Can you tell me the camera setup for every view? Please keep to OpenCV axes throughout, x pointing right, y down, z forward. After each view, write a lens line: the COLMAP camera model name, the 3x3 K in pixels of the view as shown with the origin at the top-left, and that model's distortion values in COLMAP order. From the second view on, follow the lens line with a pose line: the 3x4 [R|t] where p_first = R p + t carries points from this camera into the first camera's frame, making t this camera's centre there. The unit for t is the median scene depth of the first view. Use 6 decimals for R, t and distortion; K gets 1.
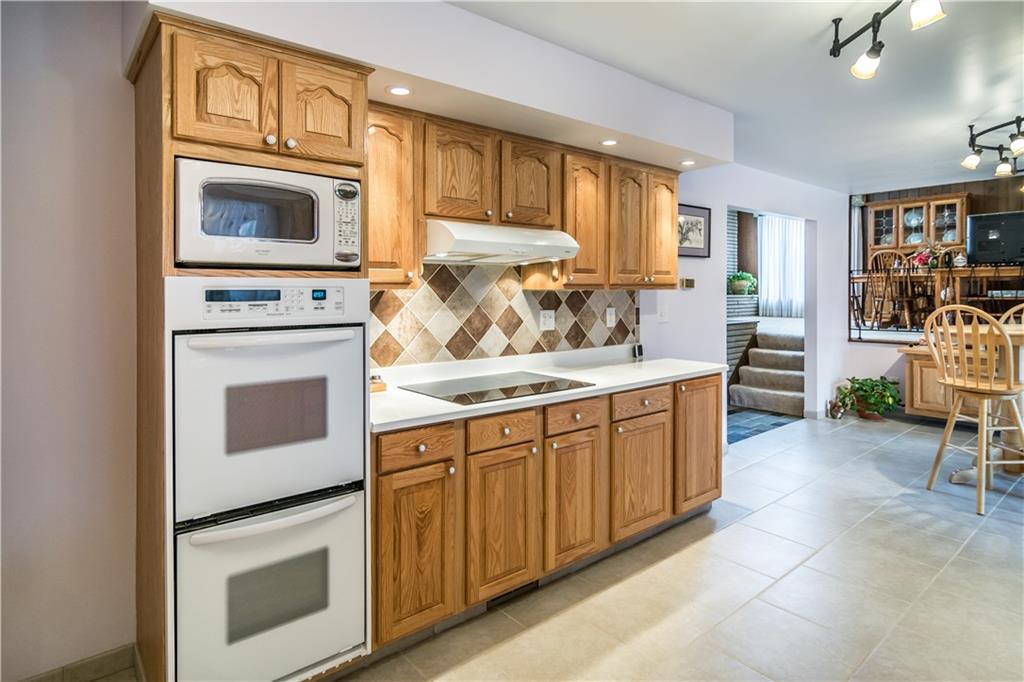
lens RADIAL K [[553.0, 0, 502.8], [0, 553.0, 293.5], [0, 0, 1]] dist [-0.003838, -0.000188]
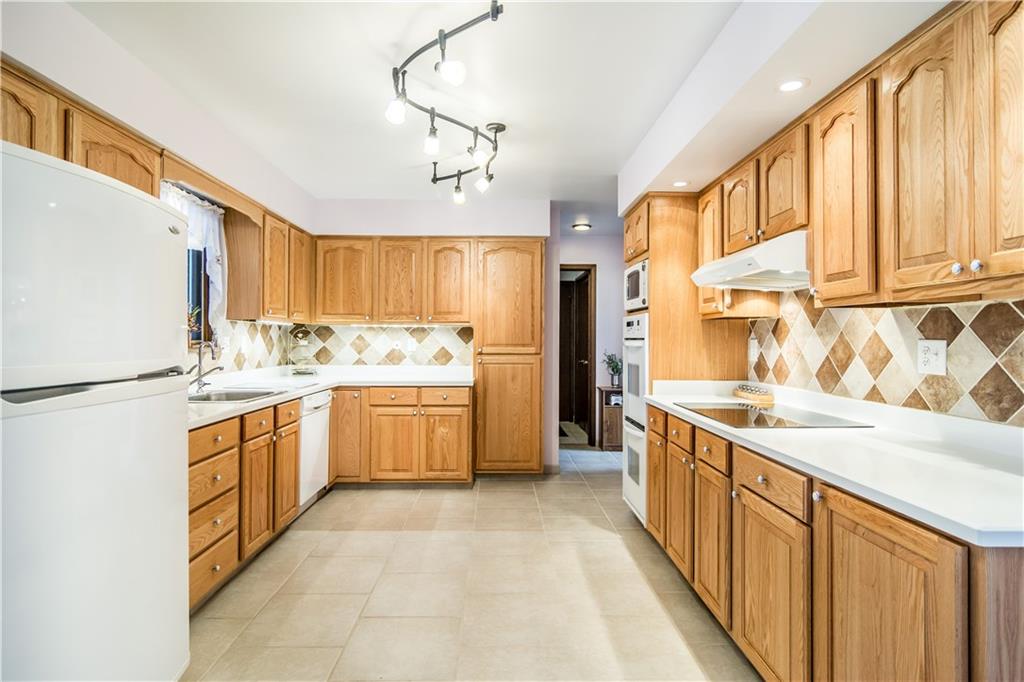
lens RADIAL K [[553.0, 0, 511.4], [0, 553.0, 336.8], [0, 0, 1]] dist [-0.003838, -0.000188]
pose [[-0.606582, -0.004751, -0.795007, 0.882835], [-0.007289, 0.999973, -0.000415, 0.032550], [0.794988, 0.005544, -0.606600, 1.082659]]
